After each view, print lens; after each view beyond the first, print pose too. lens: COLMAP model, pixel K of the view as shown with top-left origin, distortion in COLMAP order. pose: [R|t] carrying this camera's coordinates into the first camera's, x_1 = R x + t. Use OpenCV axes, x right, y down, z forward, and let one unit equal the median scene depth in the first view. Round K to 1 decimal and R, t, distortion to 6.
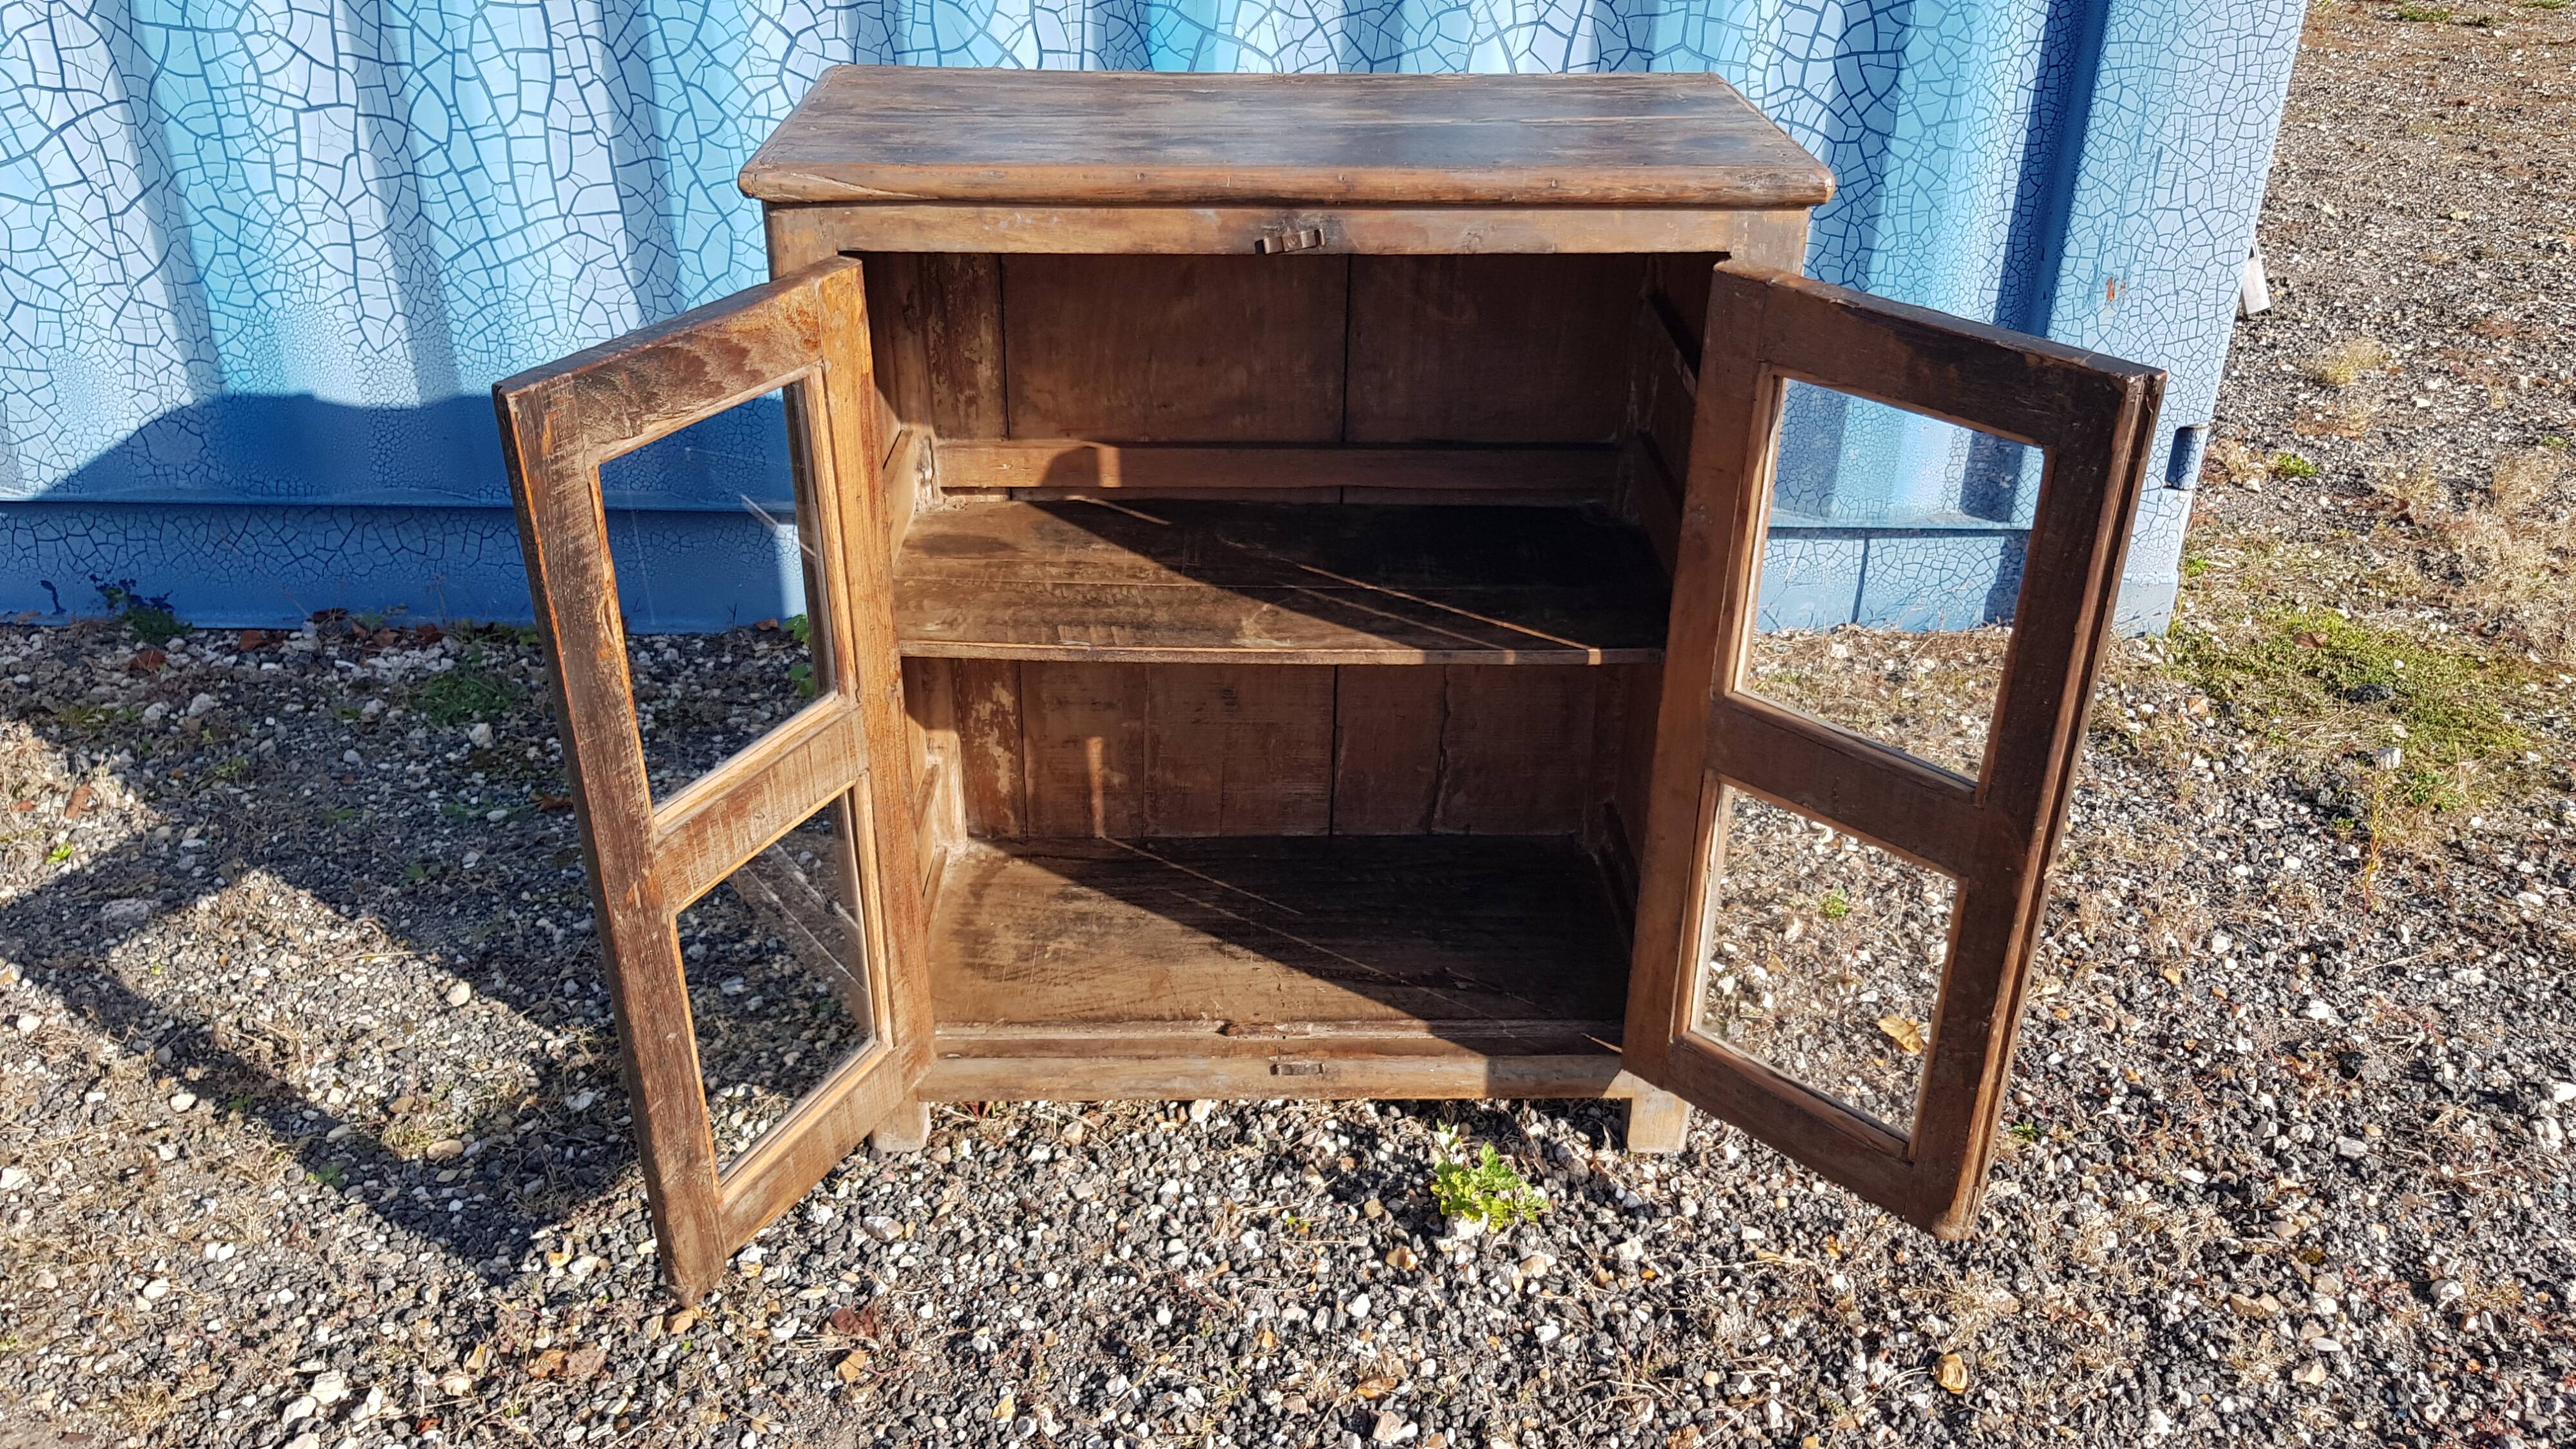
lens RADIAL K [[1980.0, 0, 1289.7], [0, 1980.0, 716.1], [0, 0, 1]] dist [0.063365, -0.136253]
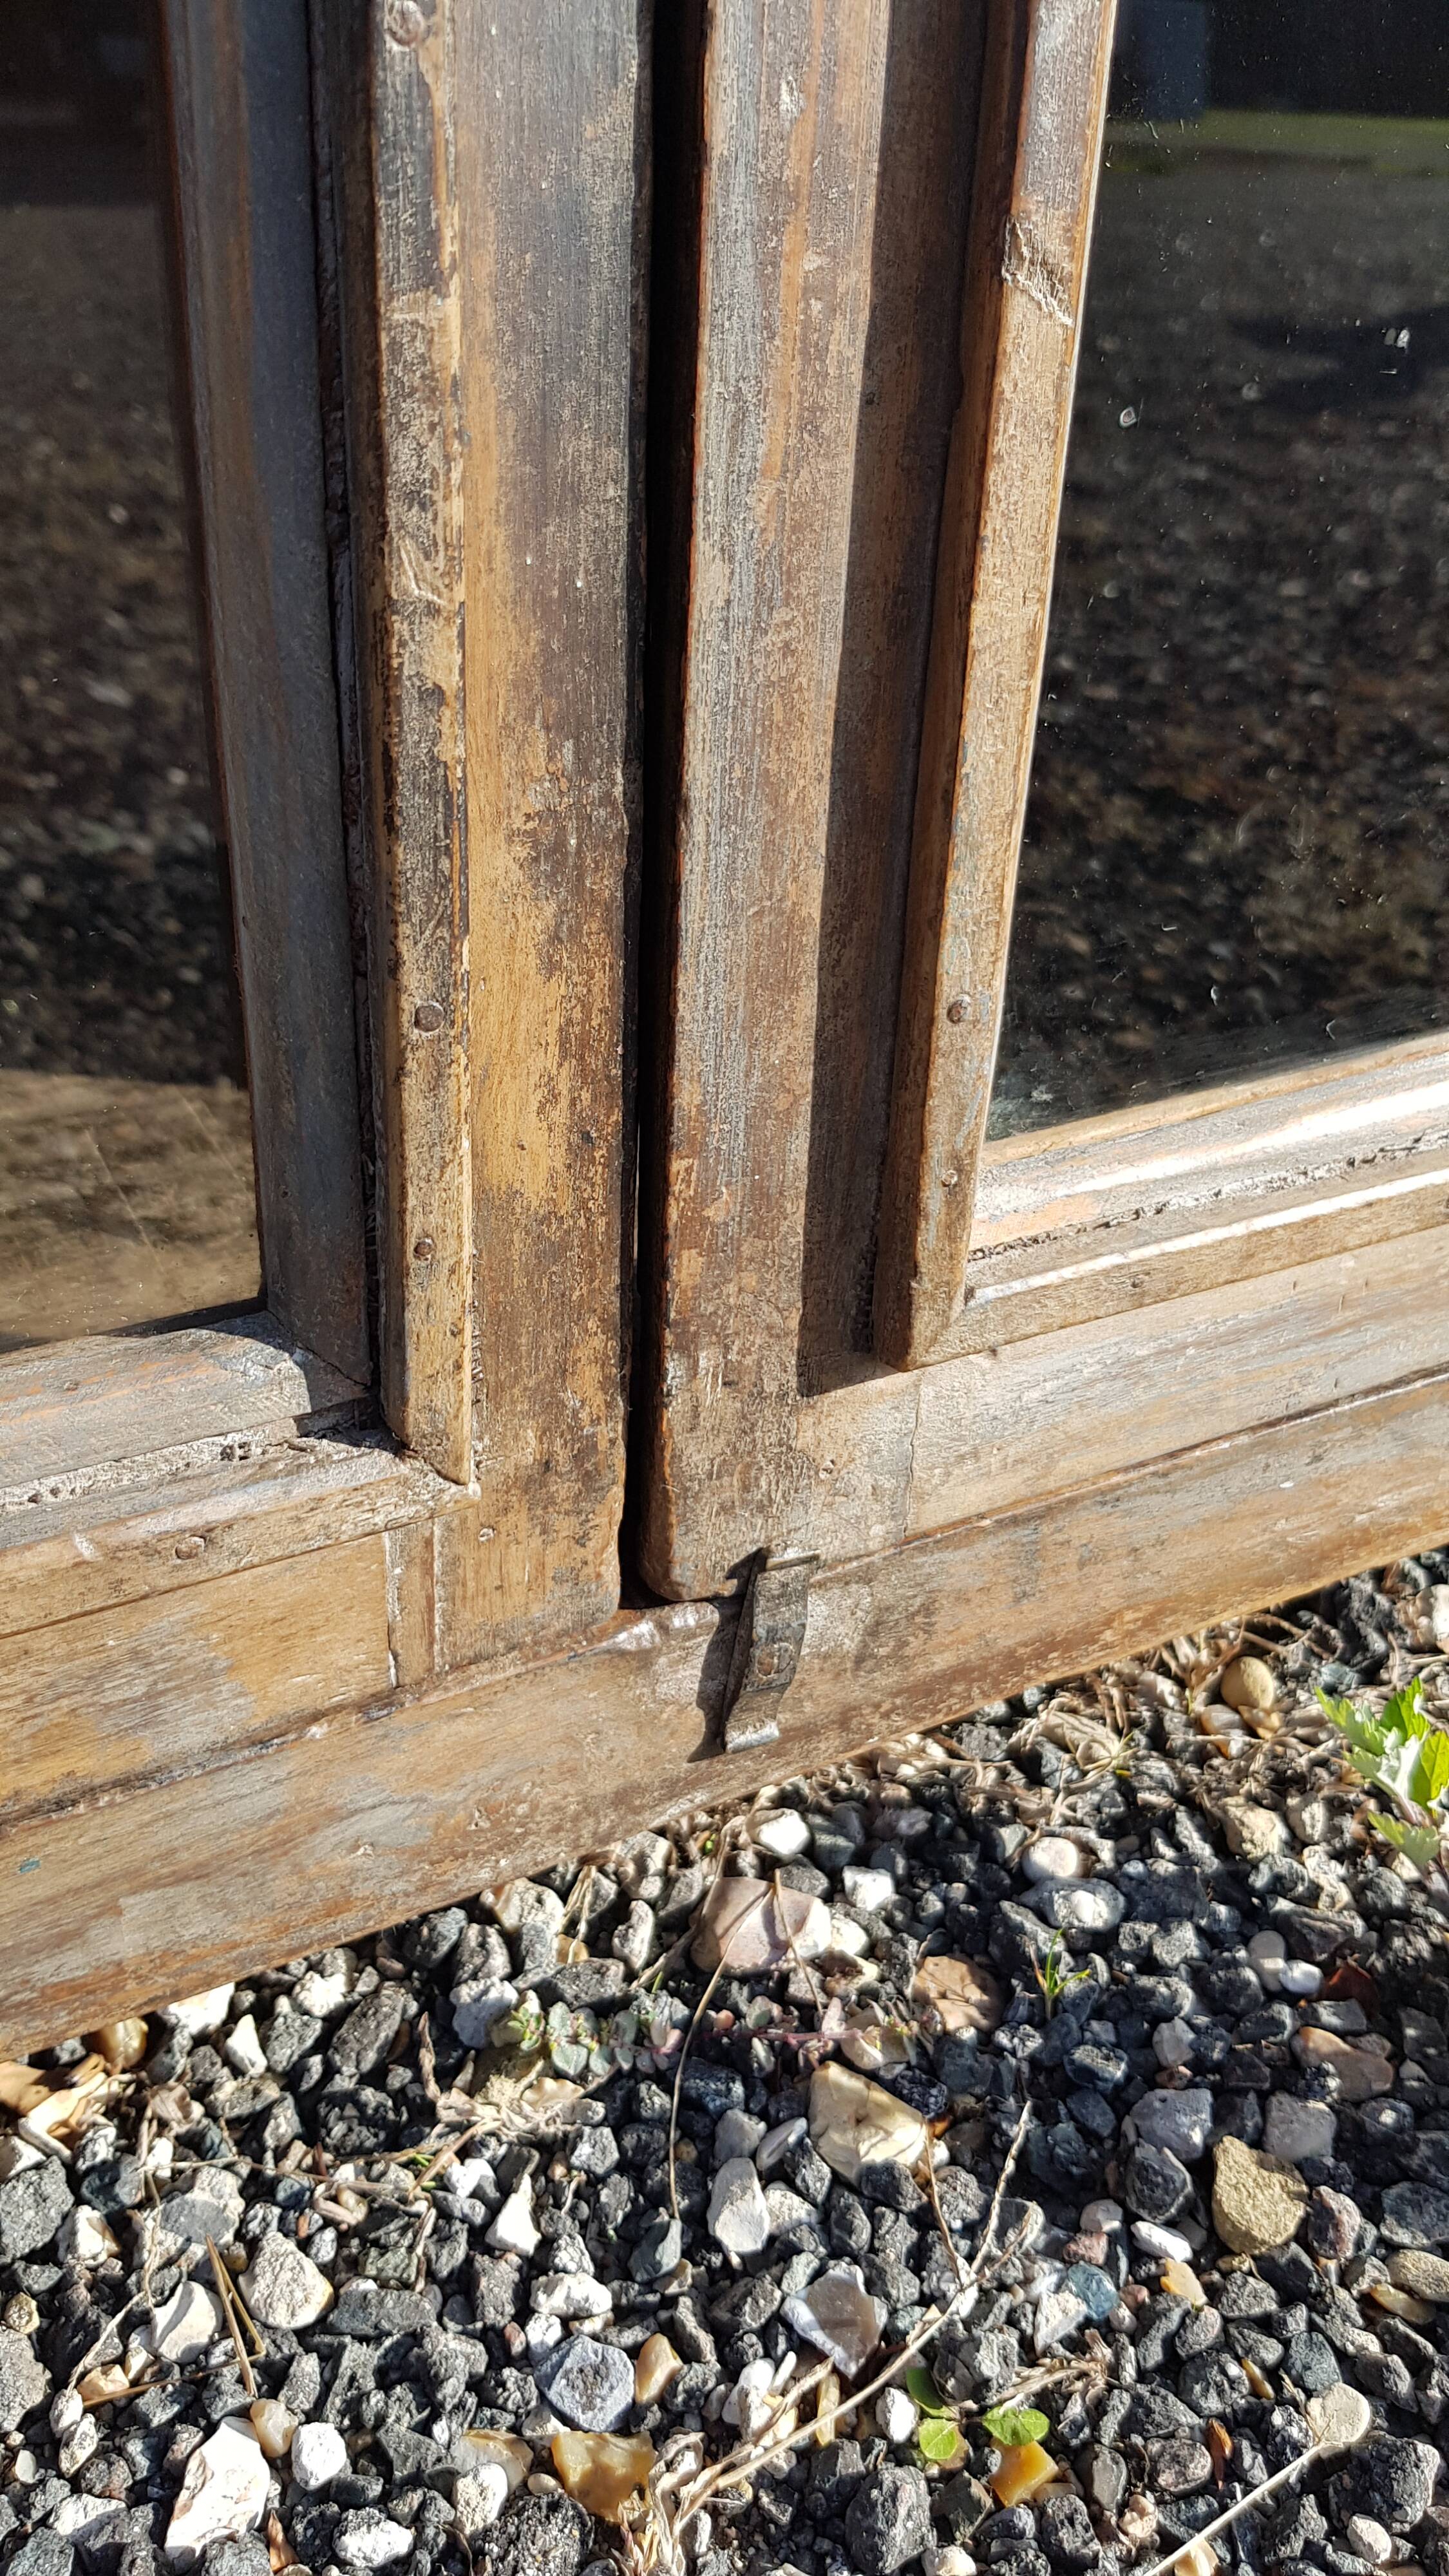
lens RADIAL K [[2010.8, 0, 724.5], [0, 2010.8, 1288.0], [0, 0, 1]] dist [0.070042, -0.195101]
pose [[0.892104, -0.209543, 0.400302, -0.061257], [0.184008, 0.977651, 0.101687, 0.109160], [-0.412663, -0.017057, 0.910724, 0.729102]]
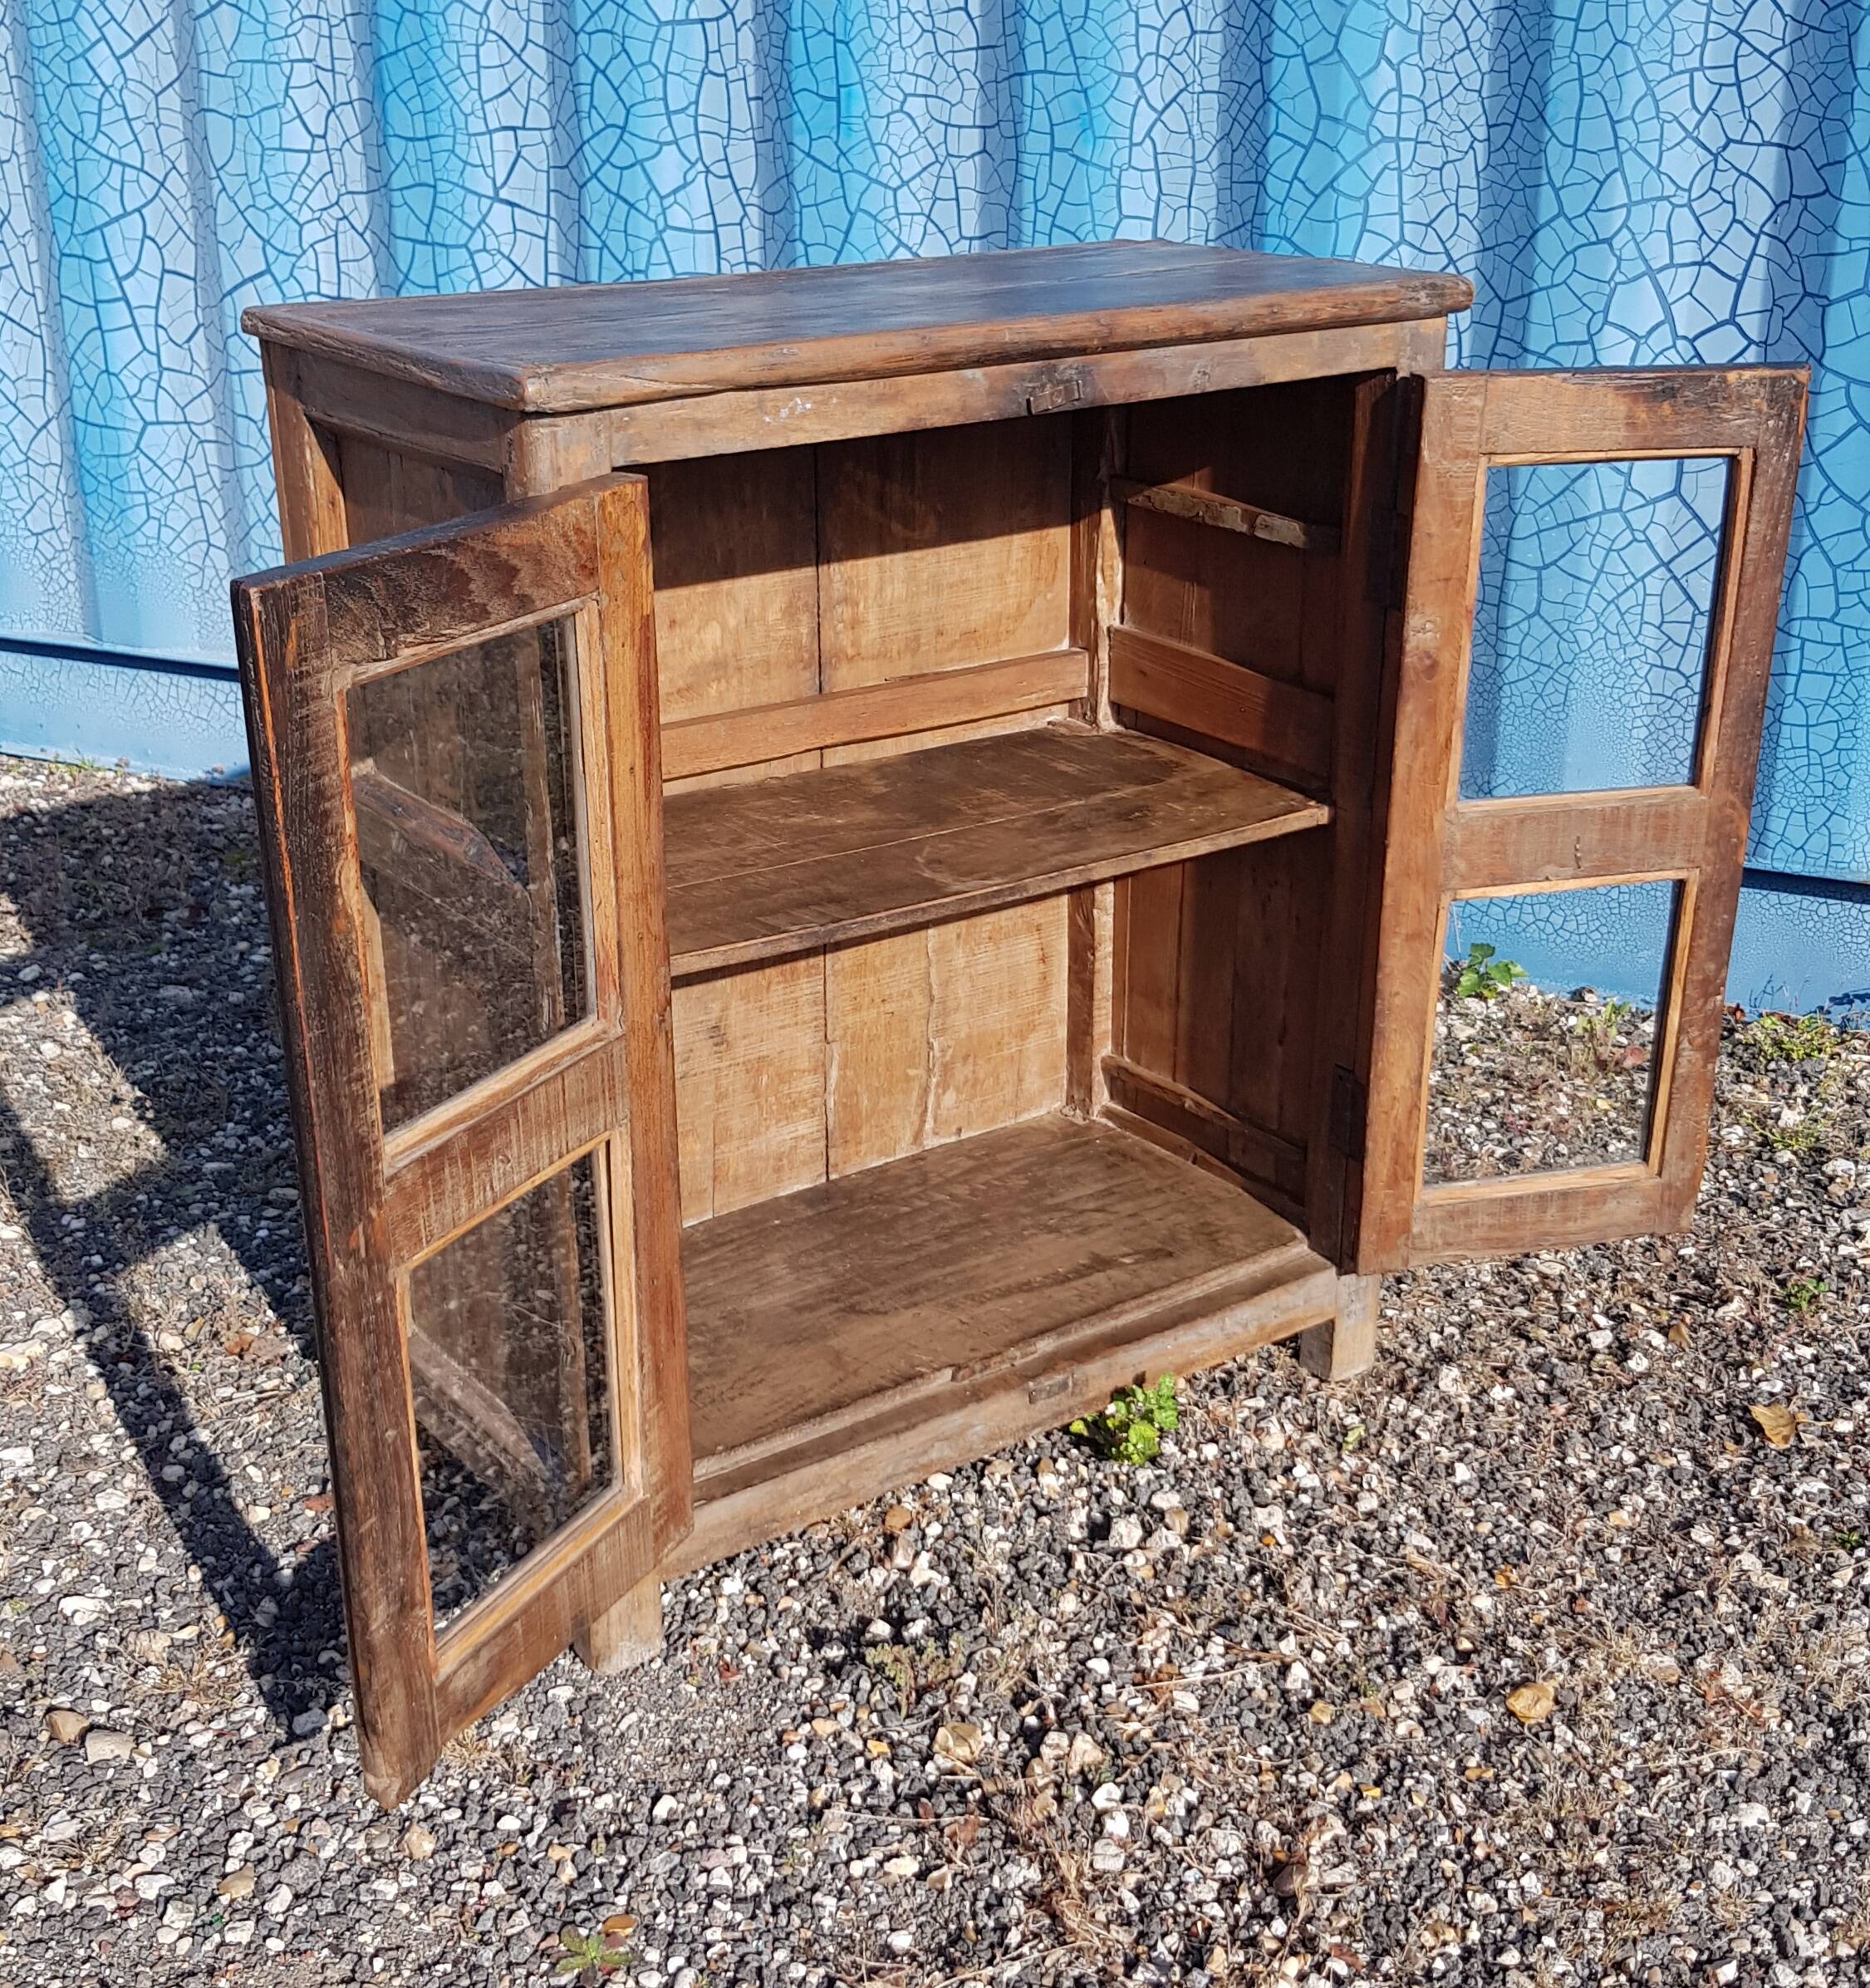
lens RADIAL K [[2551.0, 0, 923.0], [0, 2551.0, 987.9], [0, 0, 1]] dist [0.091128, -0.244163]
pose [[0.889591, 0.140402, -0.434643, 0.424289], [-0.196244, 0.976764, -0.086135, 0.143701], [0.412450, 0.161921, 0.896474, -0.101178]]
